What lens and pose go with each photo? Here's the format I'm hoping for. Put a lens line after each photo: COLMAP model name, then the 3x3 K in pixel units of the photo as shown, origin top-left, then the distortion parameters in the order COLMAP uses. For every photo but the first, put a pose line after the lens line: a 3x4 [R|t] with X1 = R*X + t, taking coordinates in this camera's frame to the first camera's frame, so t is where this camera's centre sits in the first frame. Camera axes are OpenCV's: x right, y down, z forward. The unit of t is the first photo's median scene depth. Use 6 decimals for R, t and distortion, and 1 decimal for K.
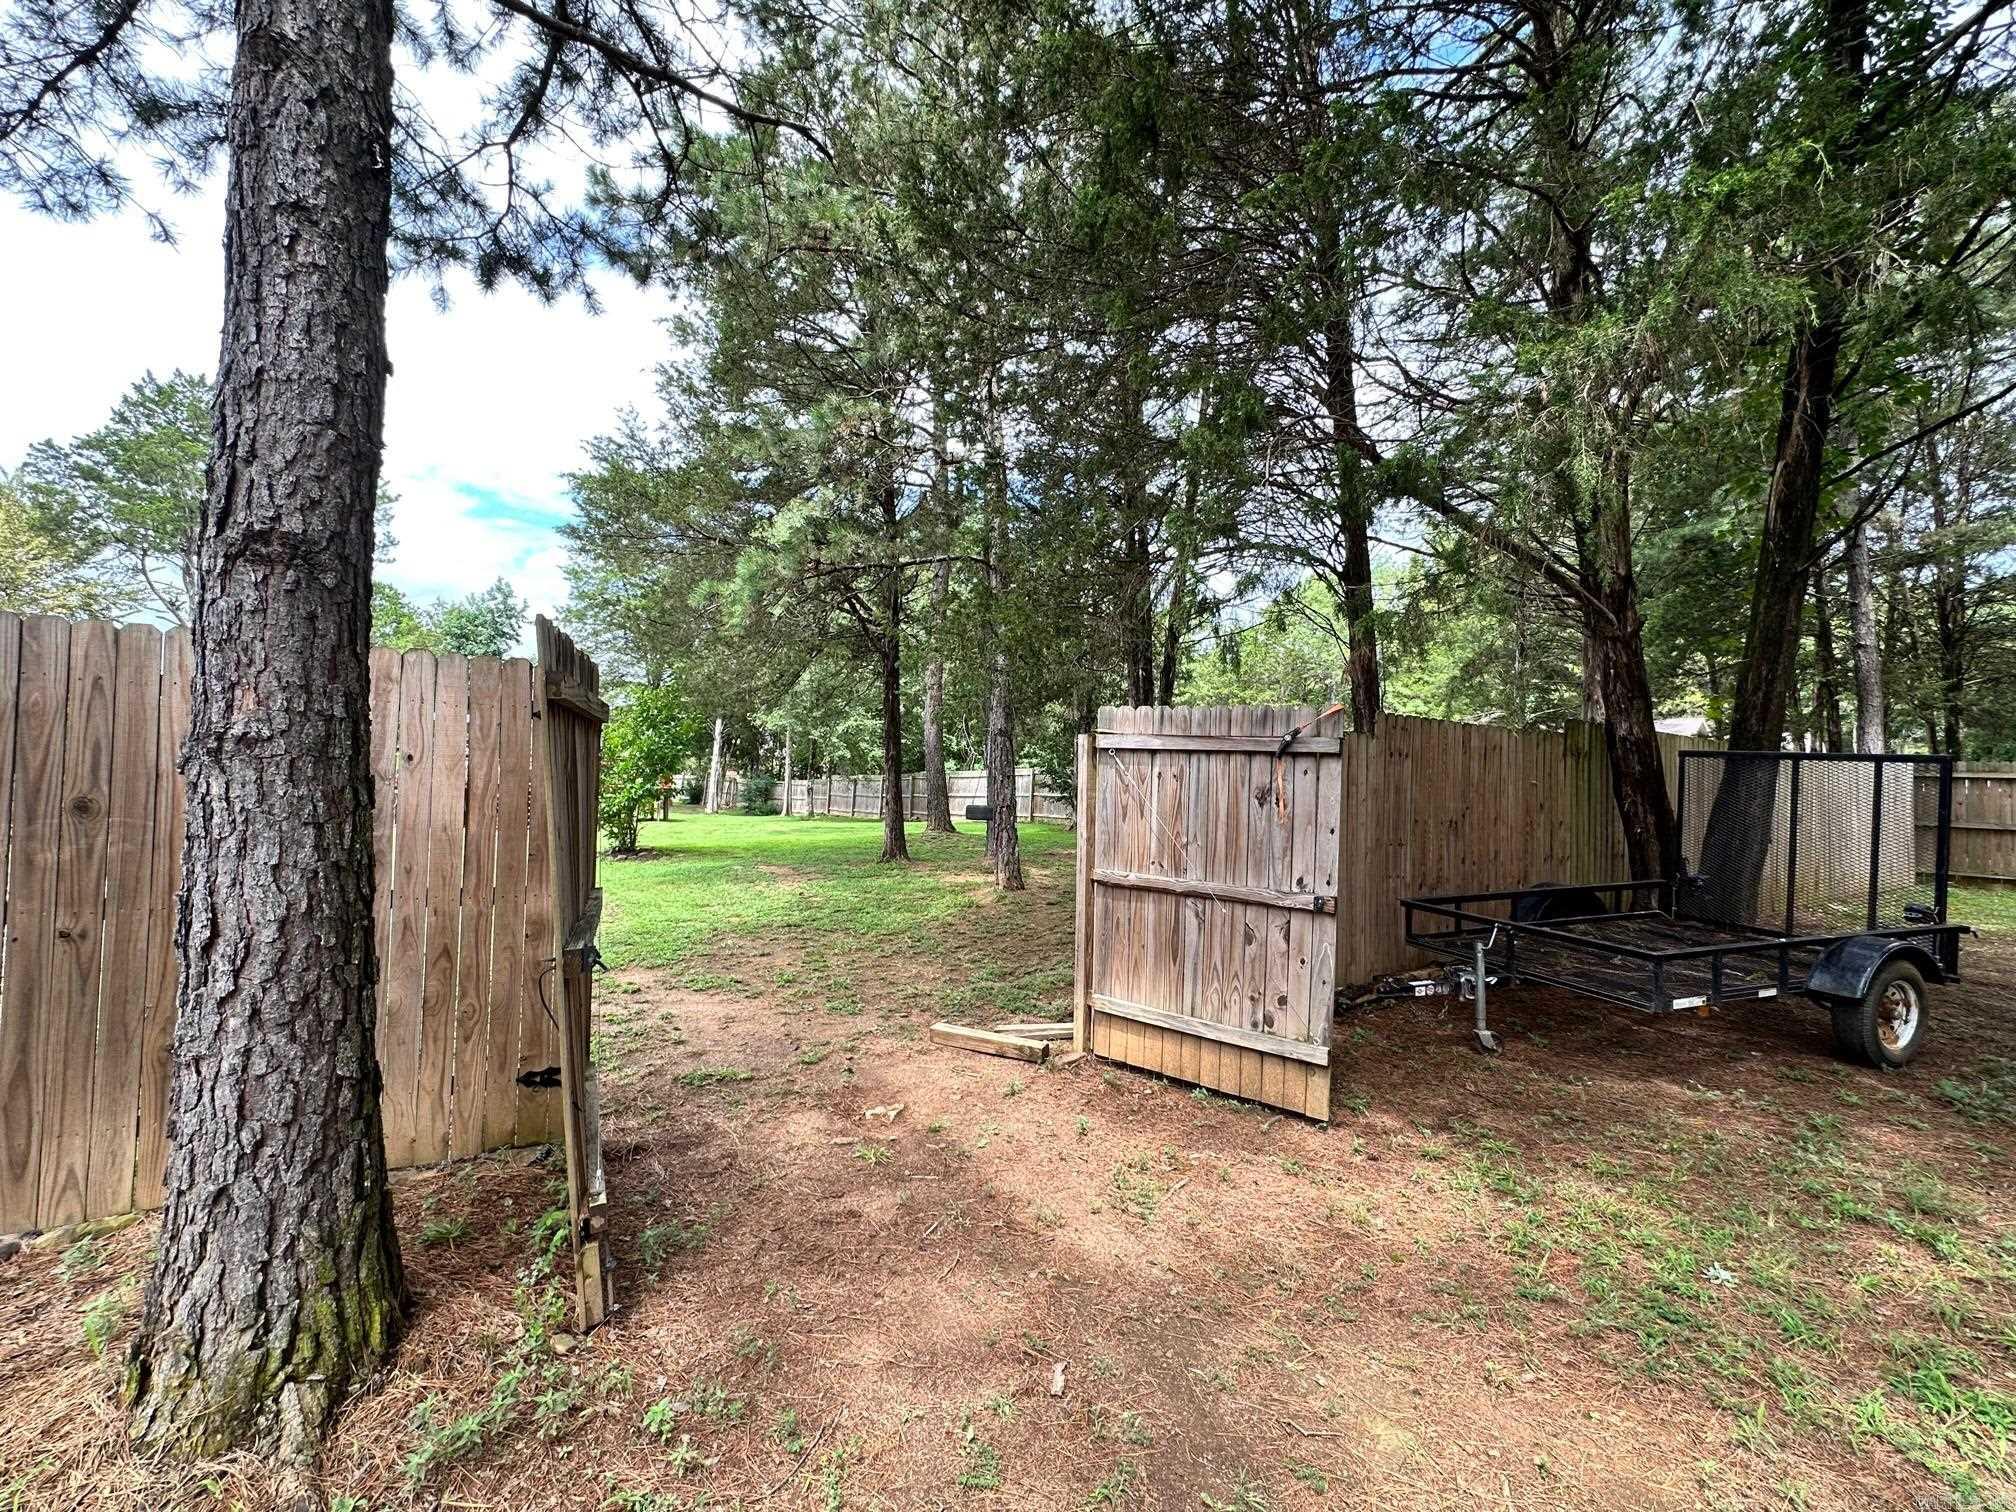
lens RADIAL K [[804.6, 0, 1008.0], [0, 804.6, 756.0], [0, 0, 1]] dist [-0.001106, 0.000047]
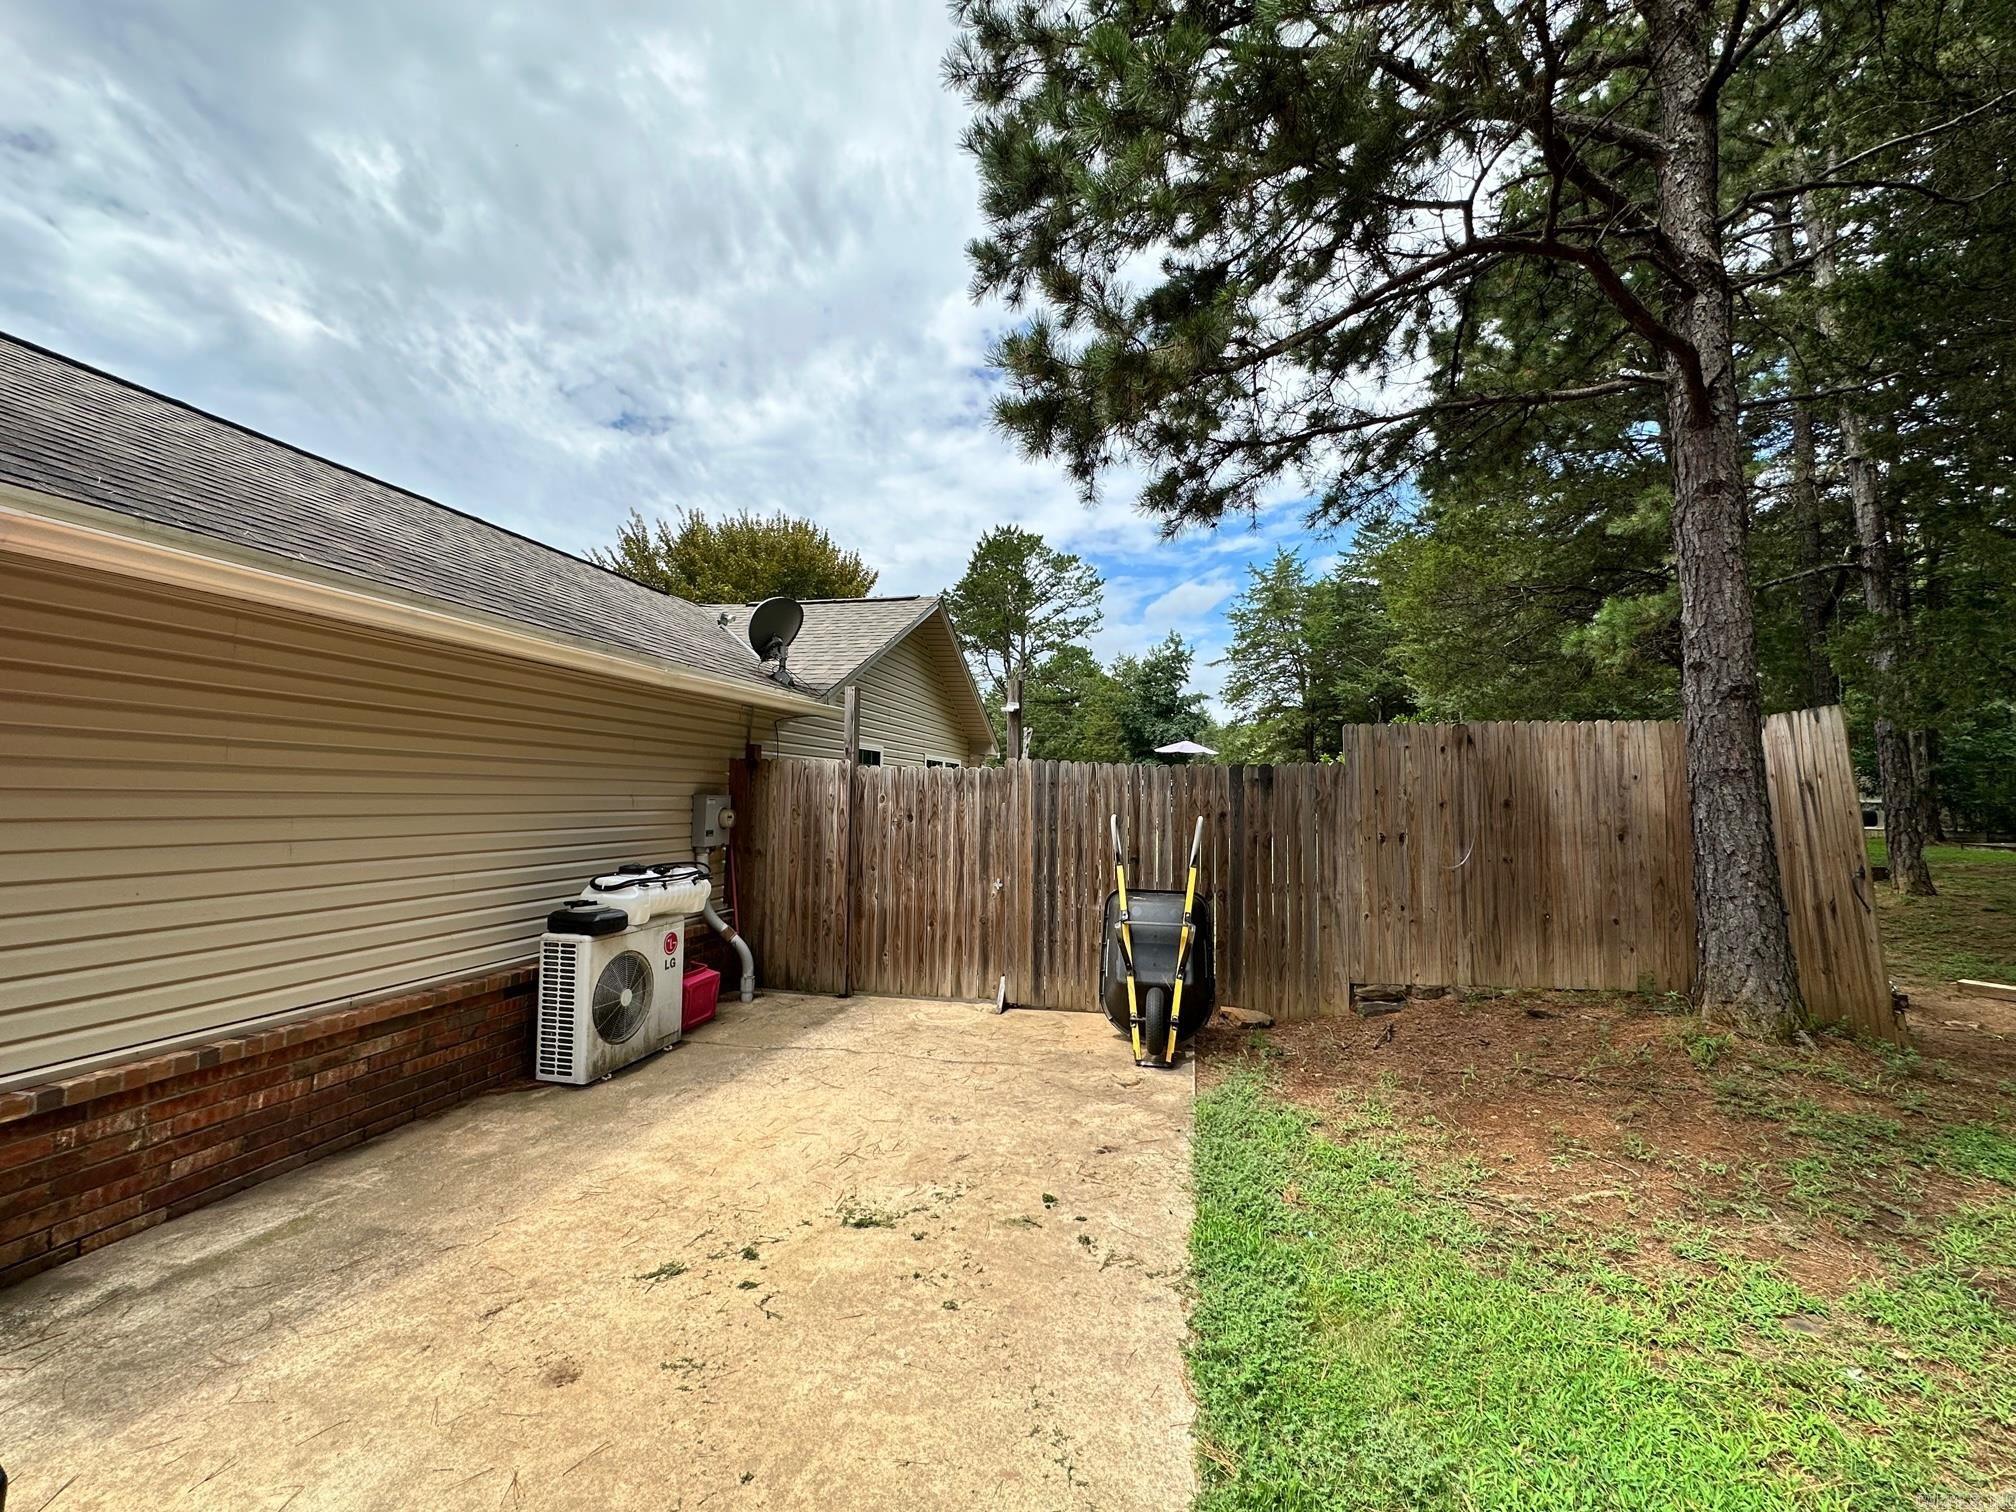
lens RADIAL K [[804.6, 0, 1008.0], [0, 804.6, 756.0], [0, 0, 1]] dist [-0.001106, 0.000047]
pose [[0.757701, -0.055413, -0.650245, -0.092520], [0.045164, 0.998452, -0.032460, -0.007842], [0.651037, -0.004773, 0.759031, -0.207608]]
